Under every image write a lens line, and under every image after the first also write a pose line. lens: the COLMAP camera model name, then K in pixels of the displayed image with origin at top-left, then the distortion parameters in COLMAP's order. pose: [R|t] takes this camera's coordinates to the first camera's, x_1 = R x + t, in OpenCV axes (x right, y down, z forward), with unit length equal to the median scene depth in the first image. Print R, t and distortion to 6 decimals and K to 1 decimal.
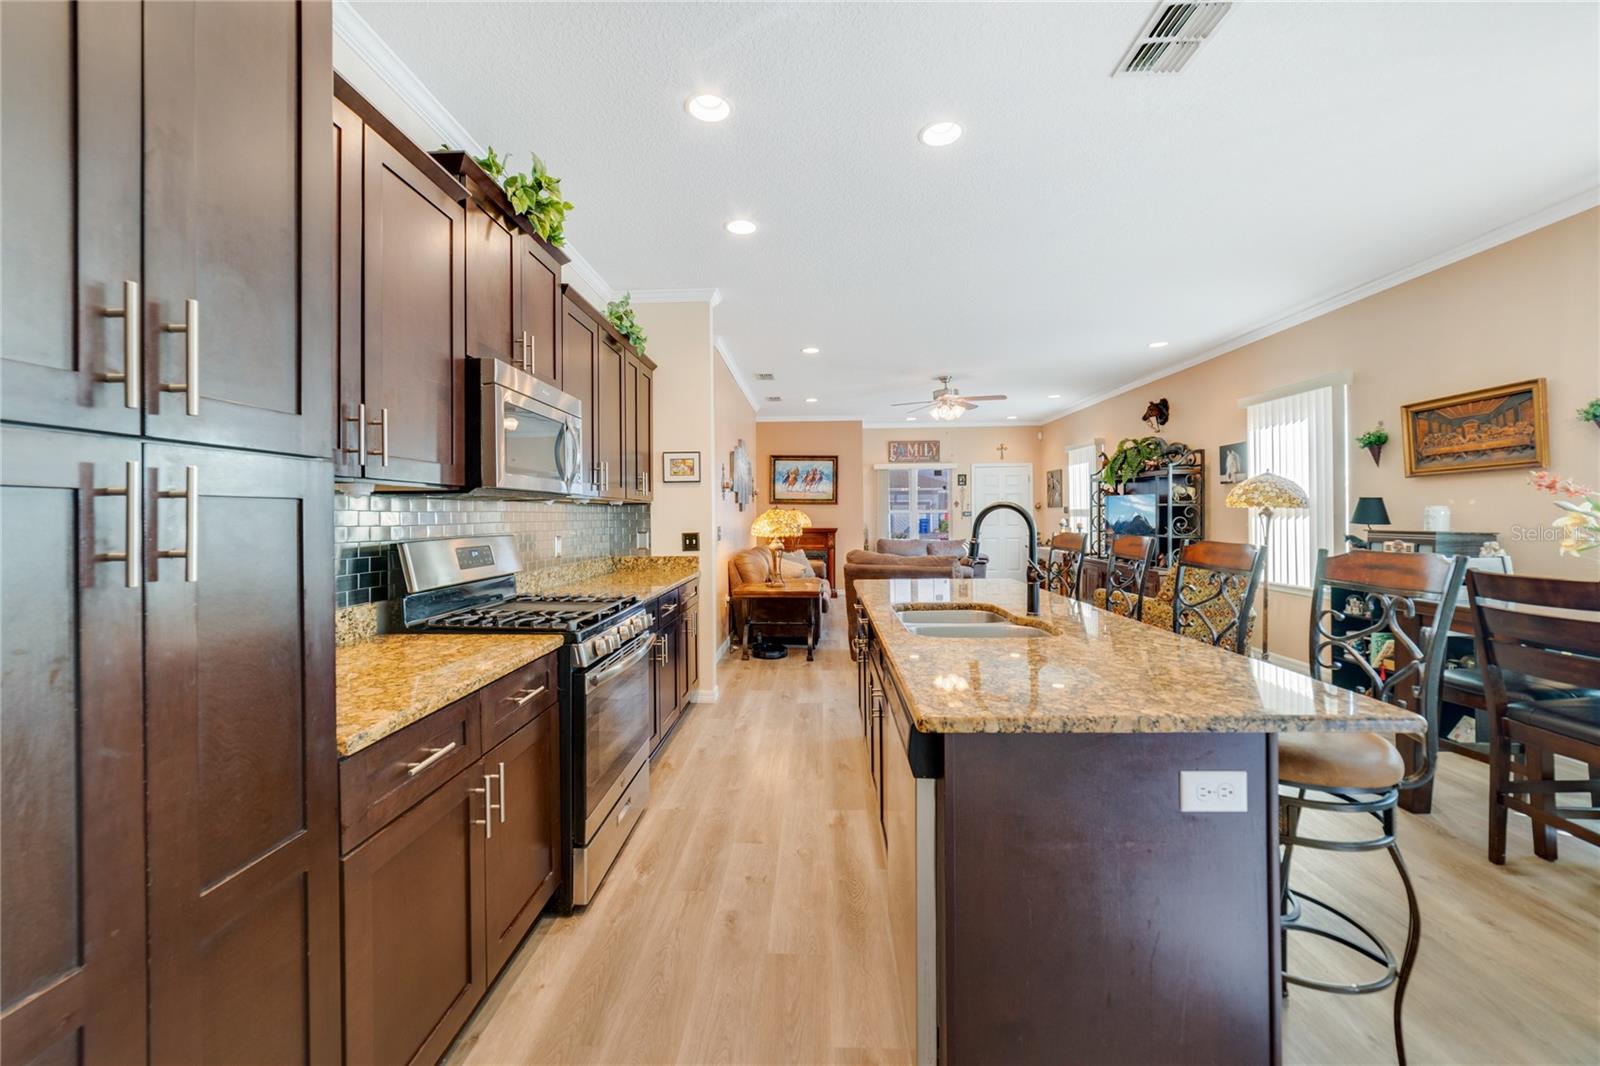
lens RADIAL K [[624.6, 0, 794.1], [0, 624.6, 520.8], [0, 0, 1]] dist [-0.001340, 0.004382]
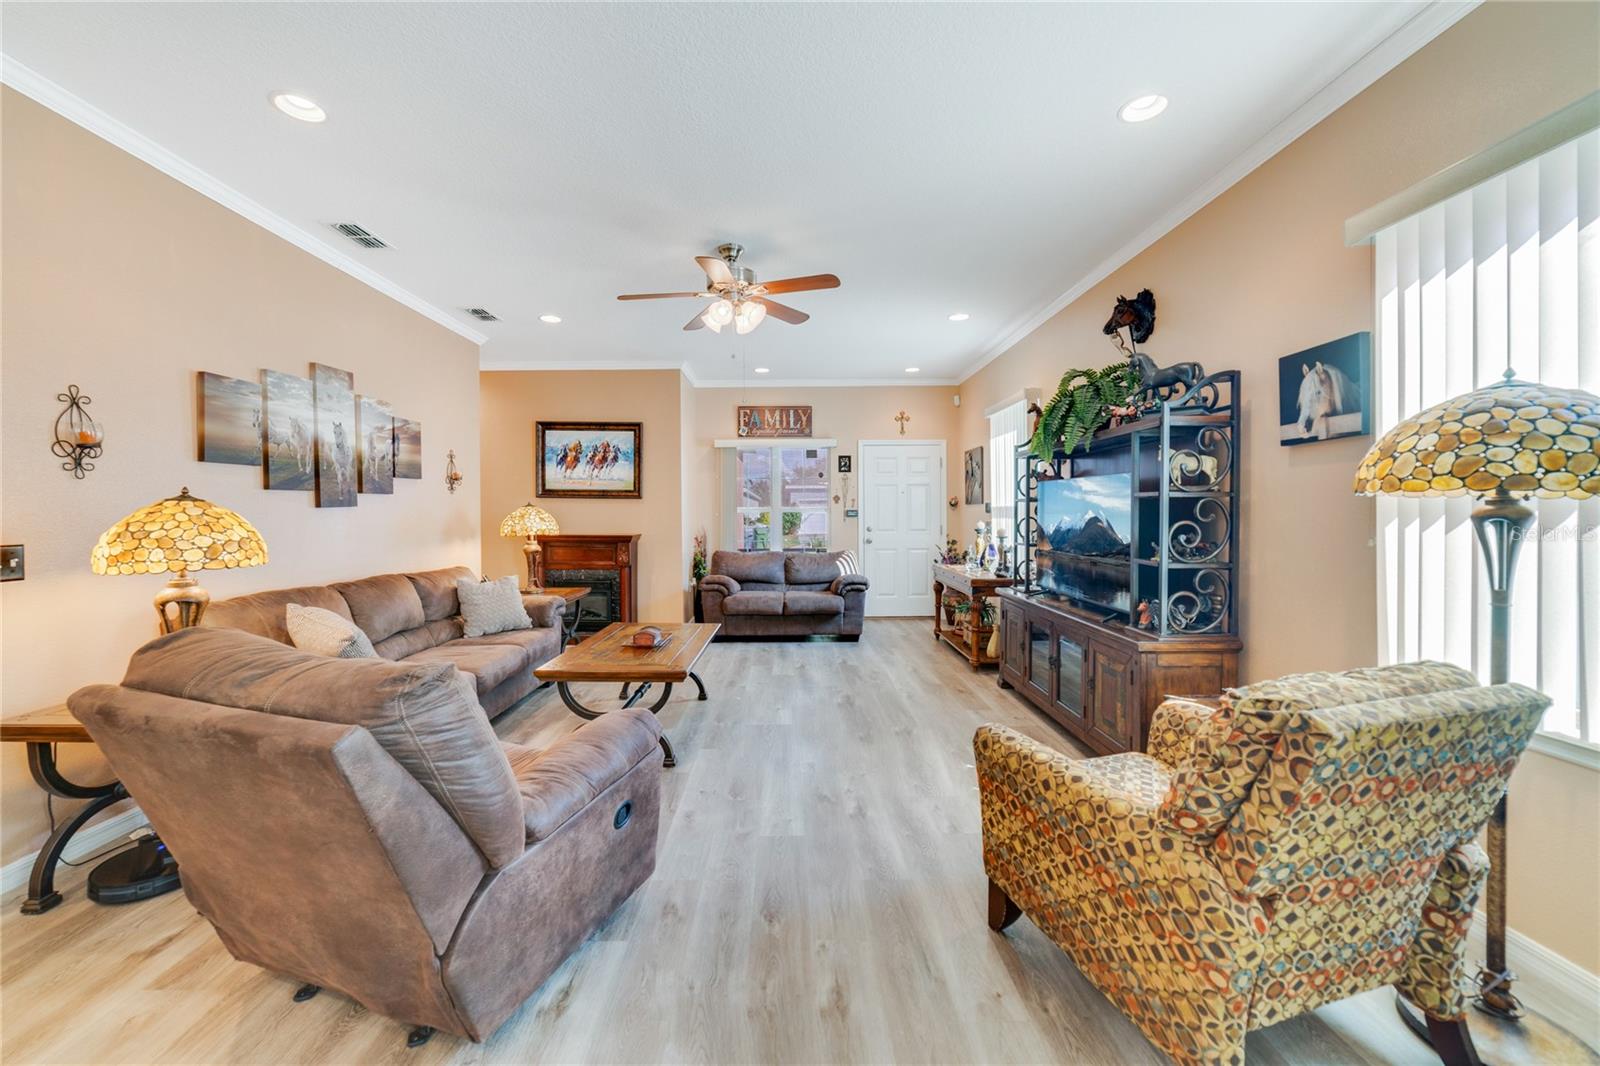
lens RADIAL K [[624.6, 0, 782.3], [0, 624.6, 521.6], [0, 0, 1]] dist [-0.001340, 0.004382]
pose [[0.999334, 0.002106, 0.036428, 0.268271], [-0.002184, 0.999995, 0.002093, -0.005499], [-0.036424, -0.002171, 0.999334, 0.484295]]
